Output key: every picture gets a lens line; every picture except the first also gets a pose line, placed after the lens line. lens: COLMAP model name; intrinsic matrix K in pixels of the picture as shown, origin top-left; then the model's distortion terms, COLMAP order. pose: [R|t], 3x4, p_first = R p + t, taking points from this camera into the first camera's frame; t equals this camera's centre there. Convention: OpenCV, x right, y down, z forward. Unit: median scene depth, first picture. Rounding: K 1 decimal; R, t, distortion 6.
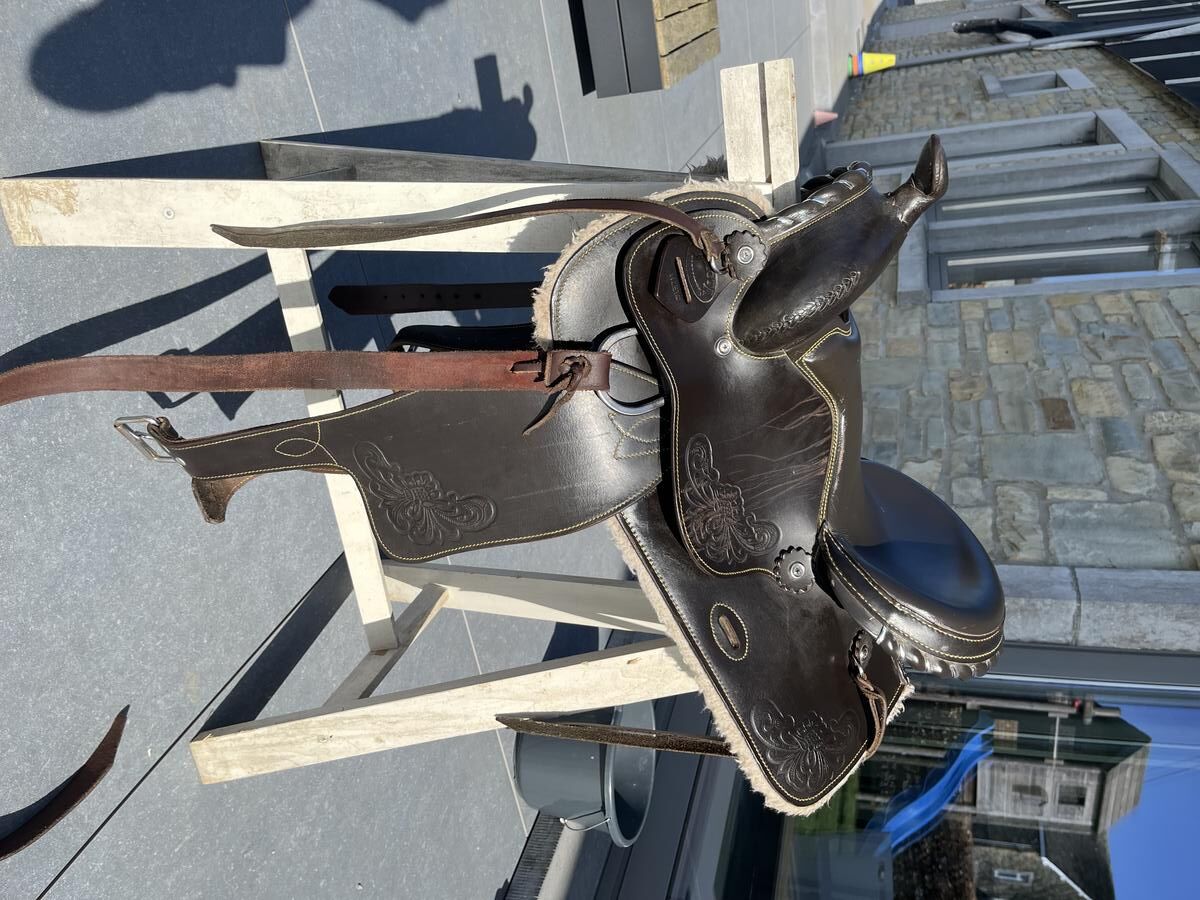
lens RADIAL K [[912.2, 0, 580.8], [0, 912.2, 453.8], [0, 0, 1]] dist [0.090975, -0.136808]
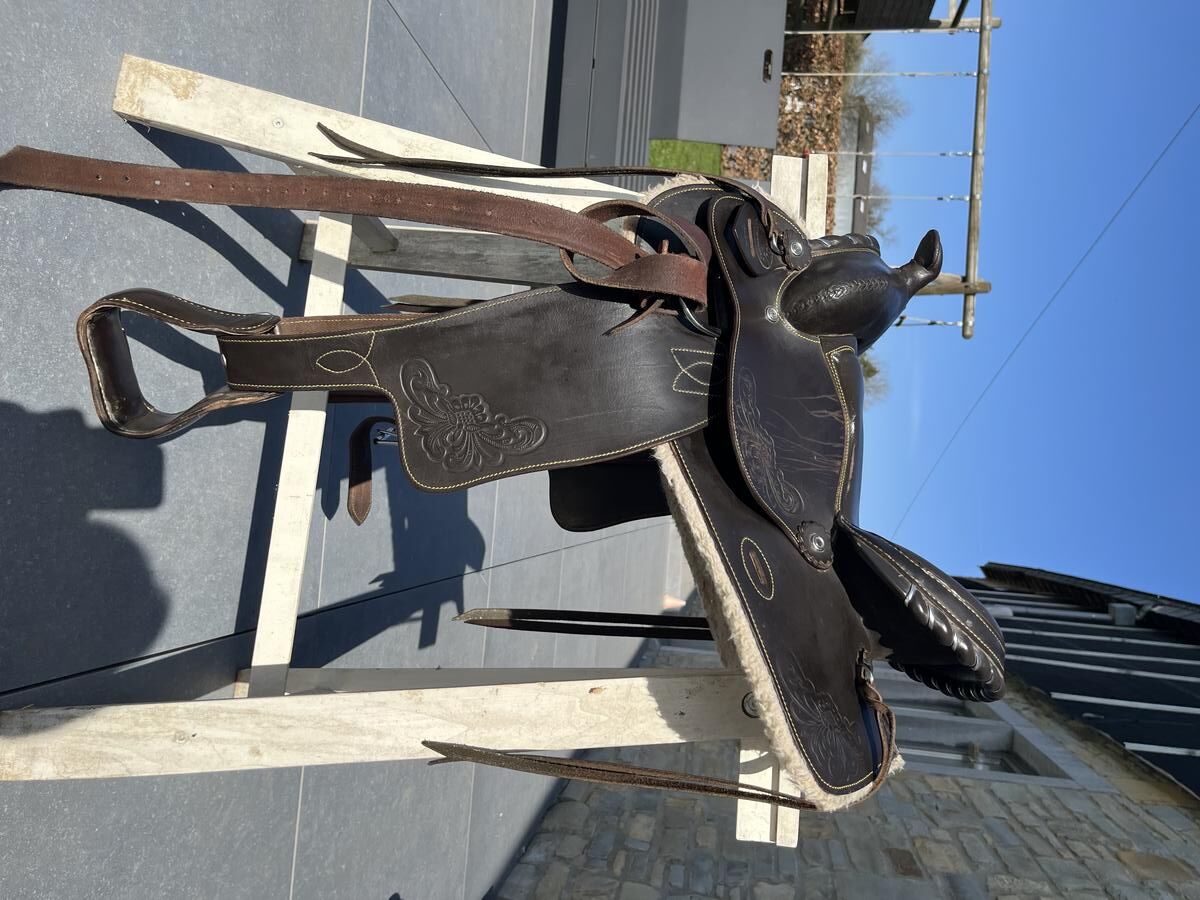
lens RADIAL K [[912.2, 0, 580.8], [0, 912.2, 453.8], [0, 0, 1]] dist [0.090975, -0.136808]
pose [[0.960273, 0.251080, 0.121795, -0.037261], [-0.153910, 0.840575, -0.519370, 0.152964], [-0.232782, 0.479991, 0.845826, 0.050430]]
